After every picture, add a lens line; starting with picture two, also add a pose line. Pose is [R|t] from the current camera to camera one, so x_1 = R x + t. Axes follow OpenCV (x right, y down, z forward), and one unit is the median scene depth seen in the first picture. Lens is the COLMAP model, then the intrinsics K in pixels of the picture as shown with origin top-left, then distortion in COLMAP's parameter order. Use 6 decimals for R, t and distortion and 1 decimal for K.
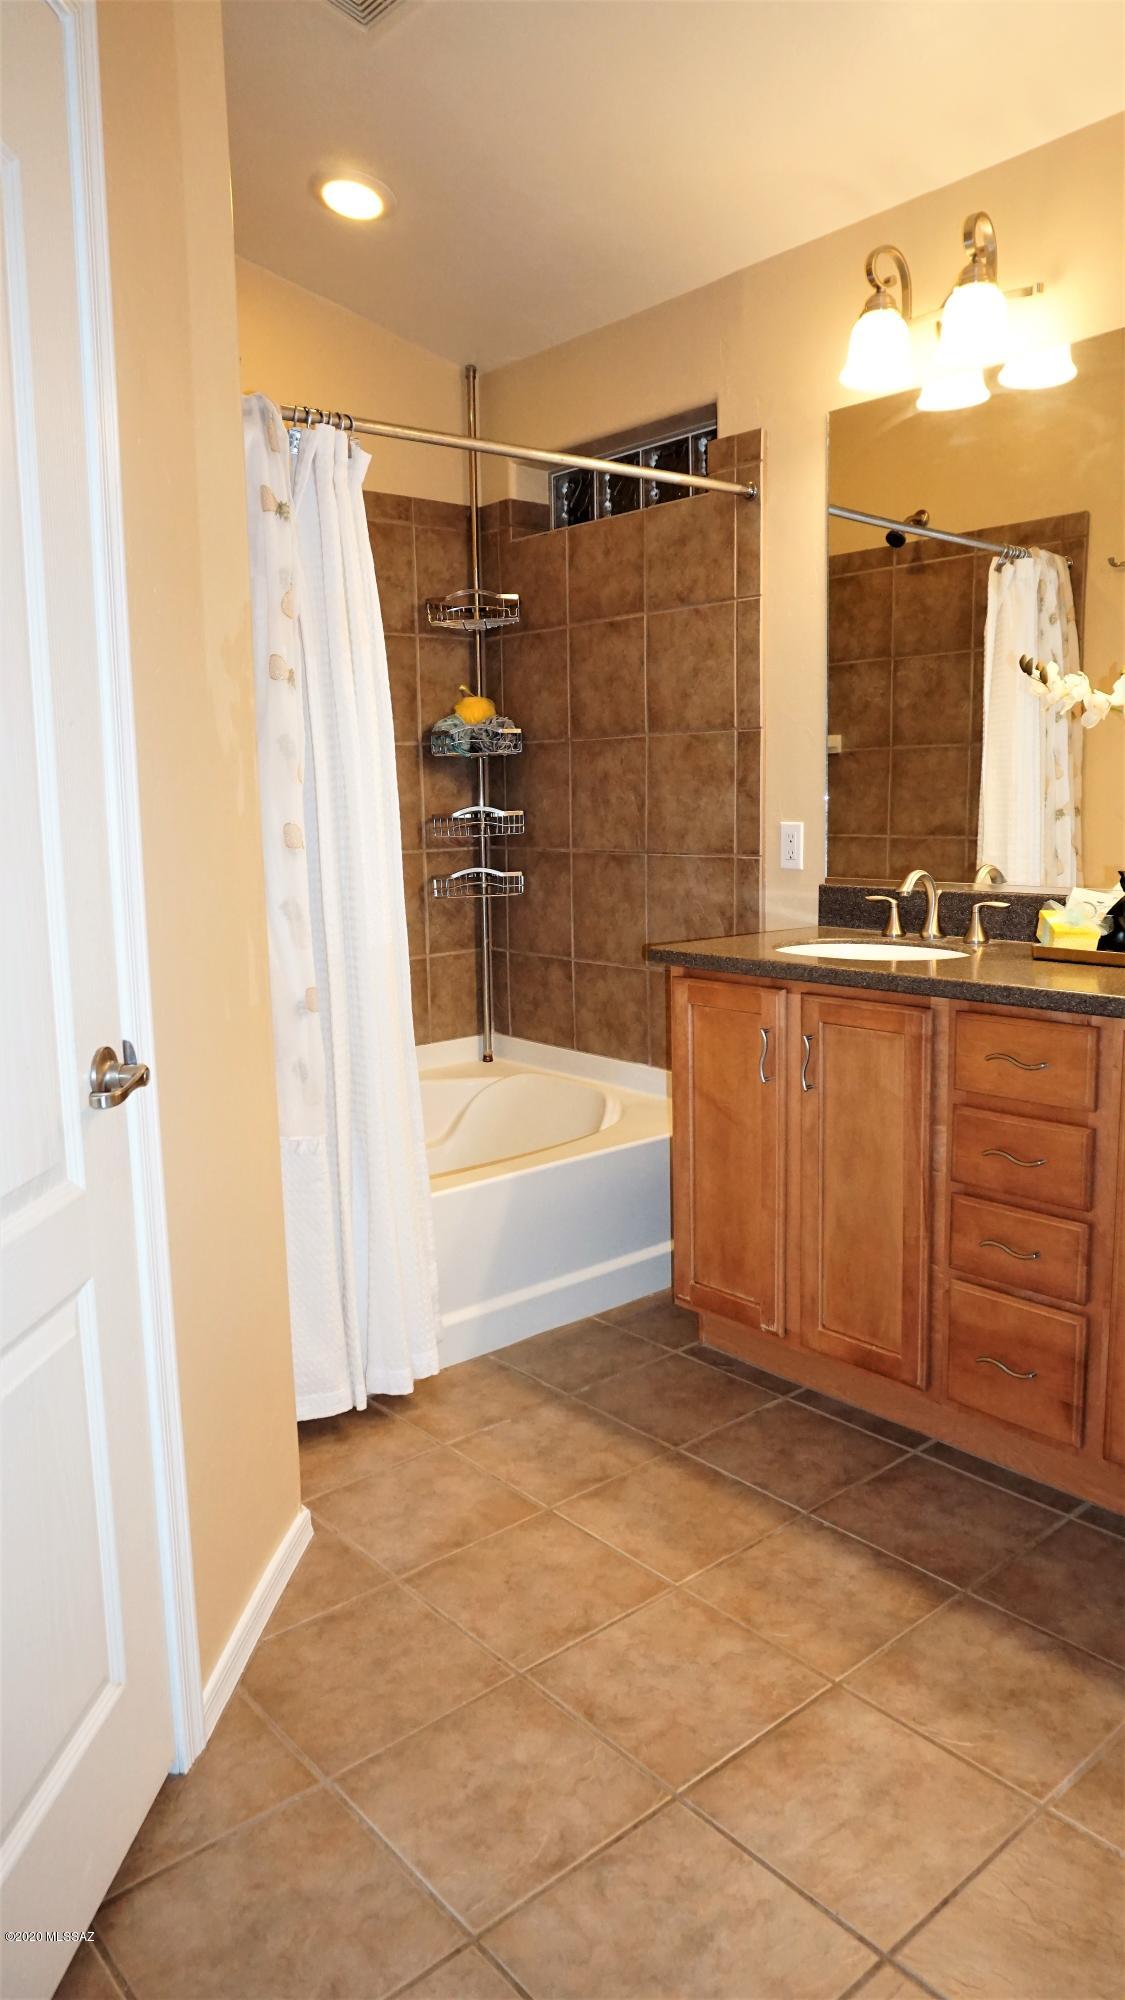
lens RADIAL K [[1338.5, 0, 564.0], [0, 1338.5, 1000.4], [0, 0, 1]] dist [-0.052214, 0.028635]
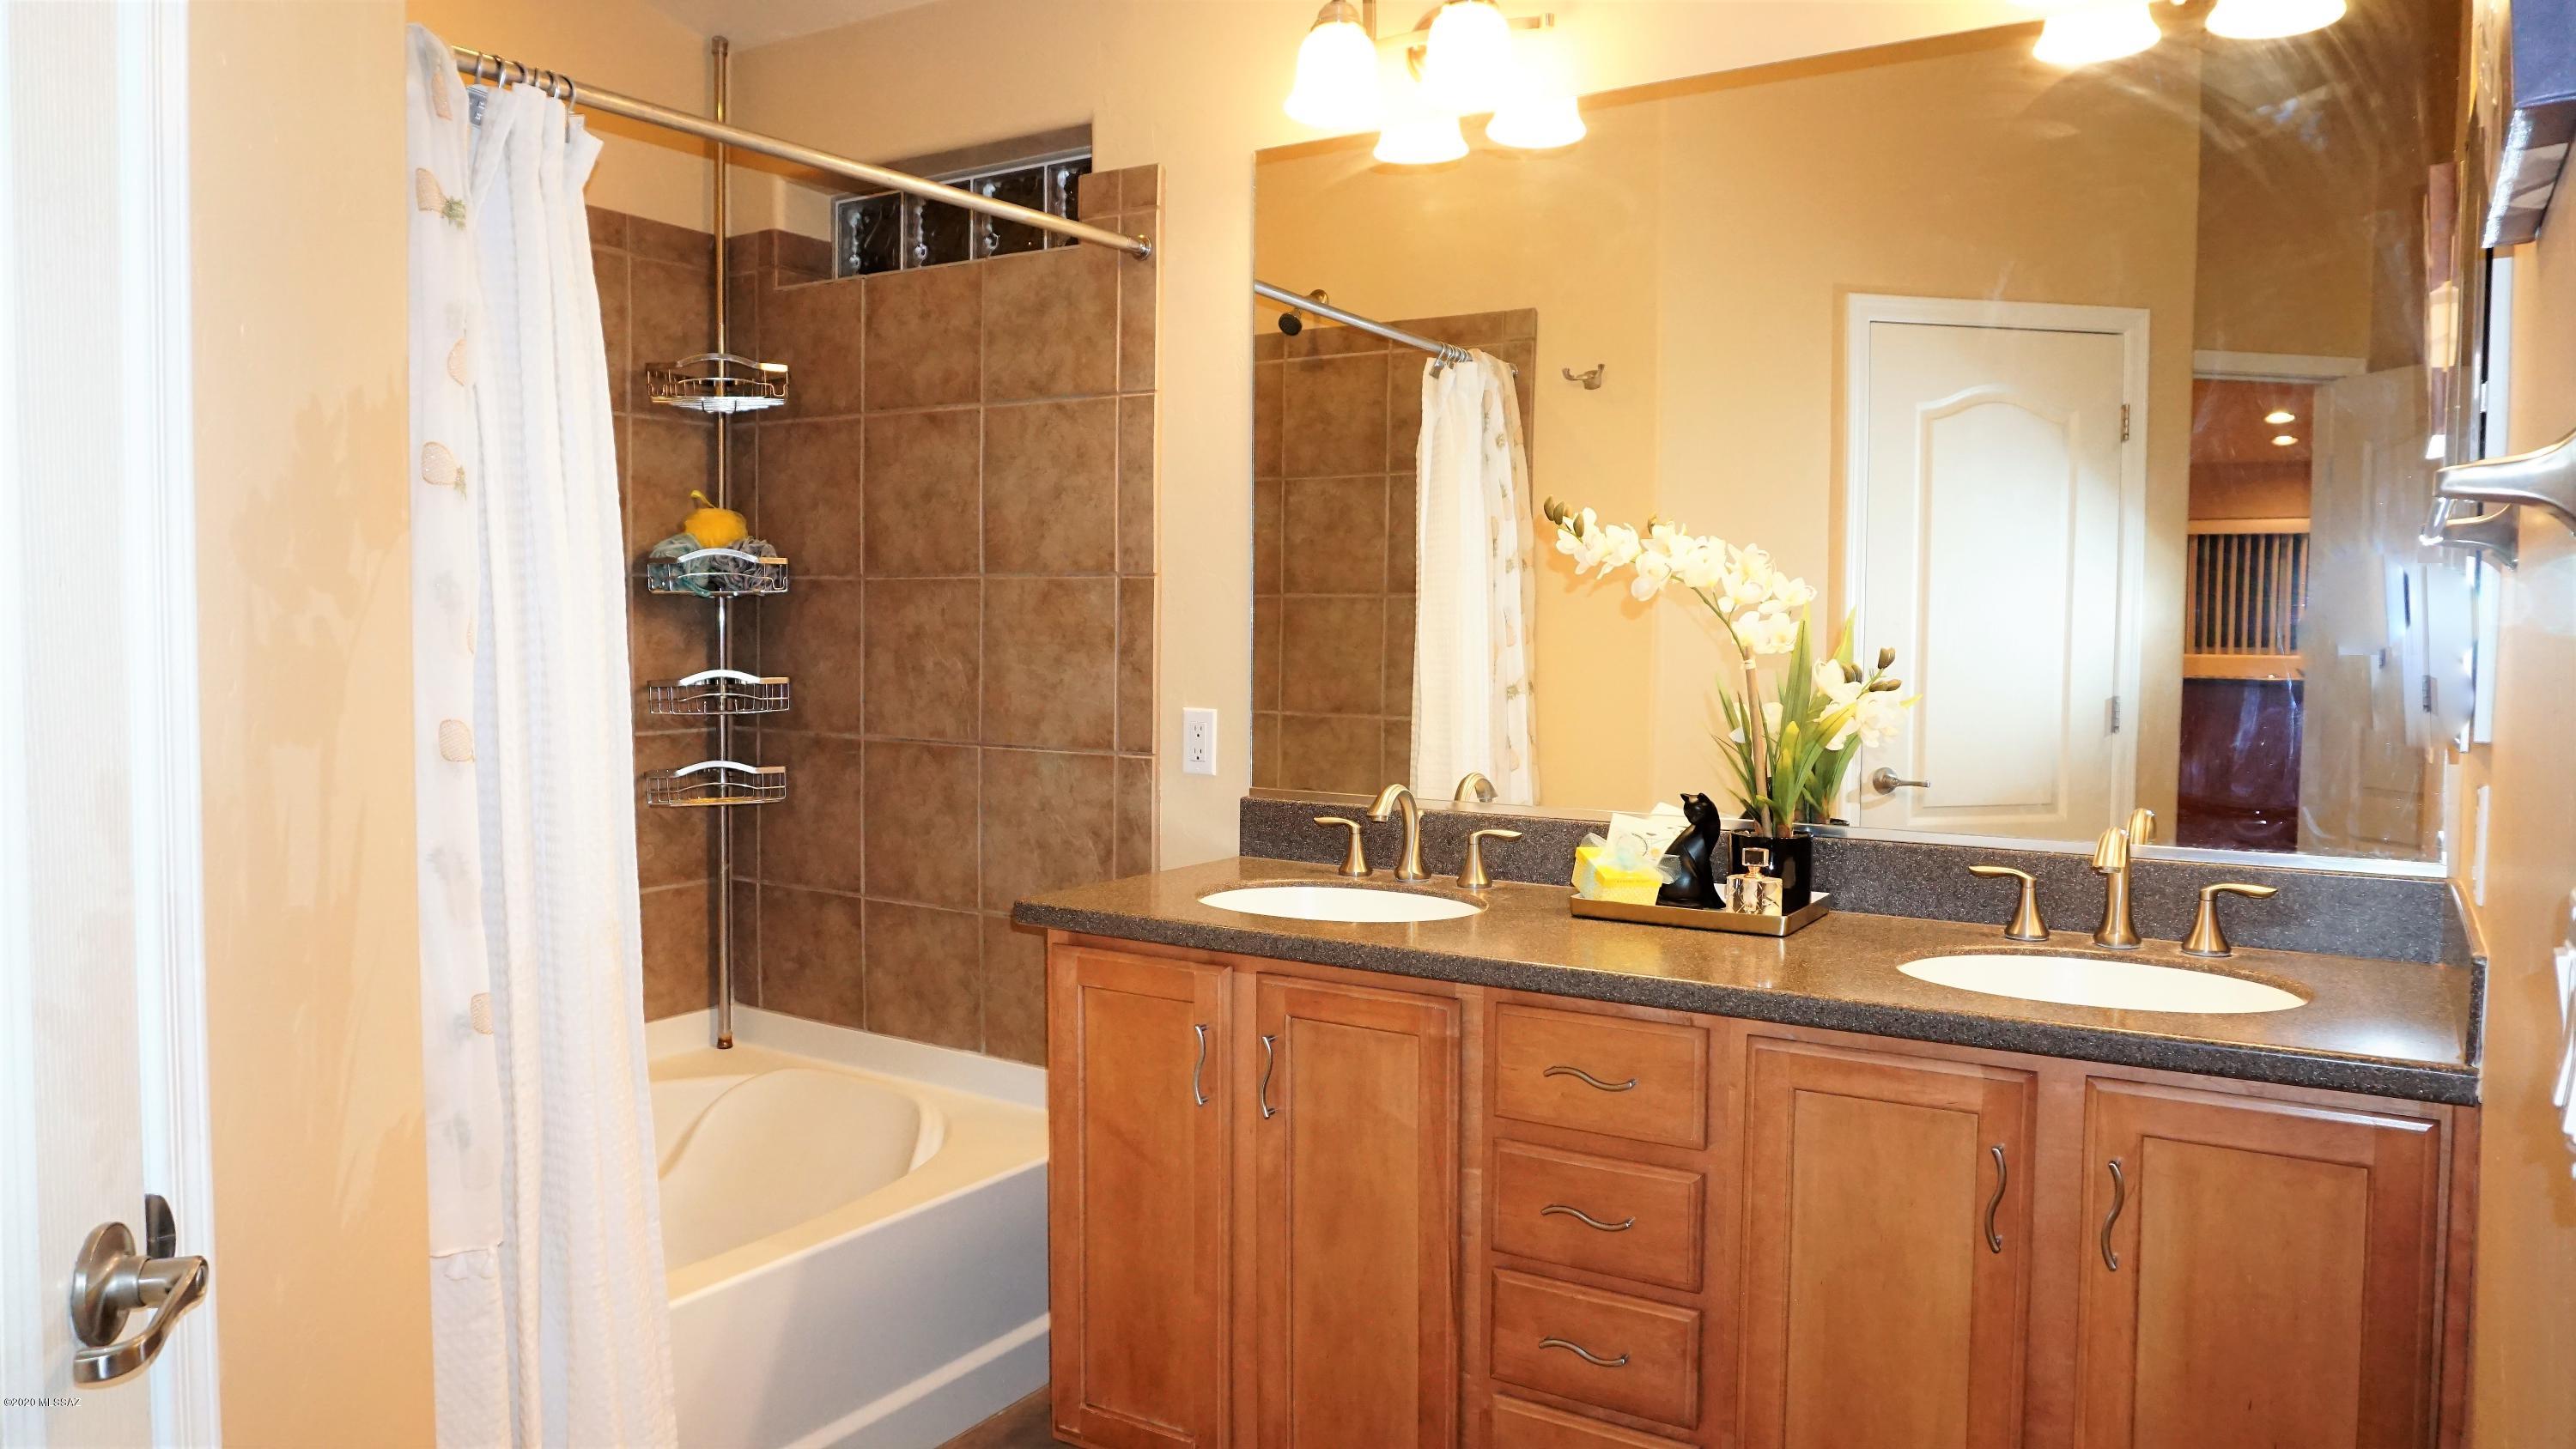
lens RADIAL K [[1723.8, 0, 1286.8], [0, 1723.8, 719.3], [0, 0, 1]] dist [-0.052214, 0.028635]
pose [[0.956471, 0.011180, 0.291613, -0.055596], [0.017750, 0.995187, -0.096374, -0.041955], [-0.291287, 0.097355, 0.951669, 0.128256]]
